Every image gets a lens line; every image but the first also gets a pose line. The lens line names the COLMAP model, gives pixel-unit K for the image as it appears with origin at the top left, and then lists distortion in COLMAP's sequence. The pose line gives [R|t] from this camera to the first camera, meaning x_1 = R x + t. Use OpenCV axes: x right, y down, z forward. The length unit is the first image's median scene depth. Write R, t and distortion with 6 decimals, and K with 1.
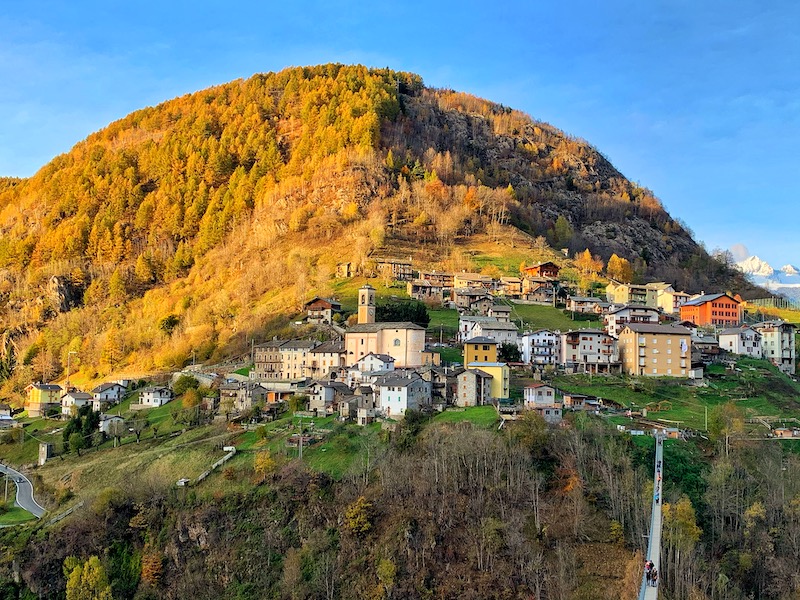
lens RADIAL K [[924.5, 0, 400.0], [0, 924.5, 300.0], [0, 0, 1]] dist [0.147112, -0.002948]
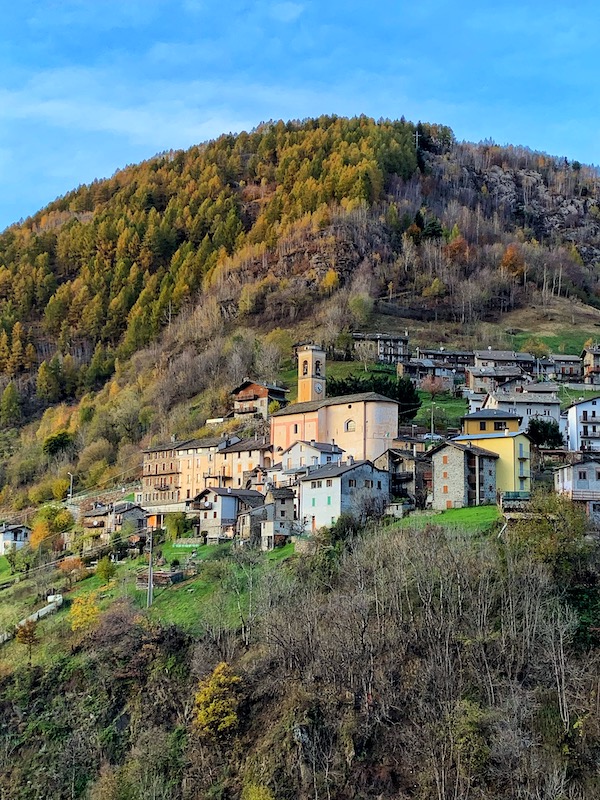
lens RADIAL K [[1151.4, 0, 300.0], [0, 1151.4, 400.0], [0, 0, 1]] dist [0.173662, -0.468935]
pose [[0.989486, -0.031097, -0.141245, 0.063851], [0.021090, 0.997196, -0.071805, 0.074915], [0.143082, 0.068072, 0.987367, 0.239258]]
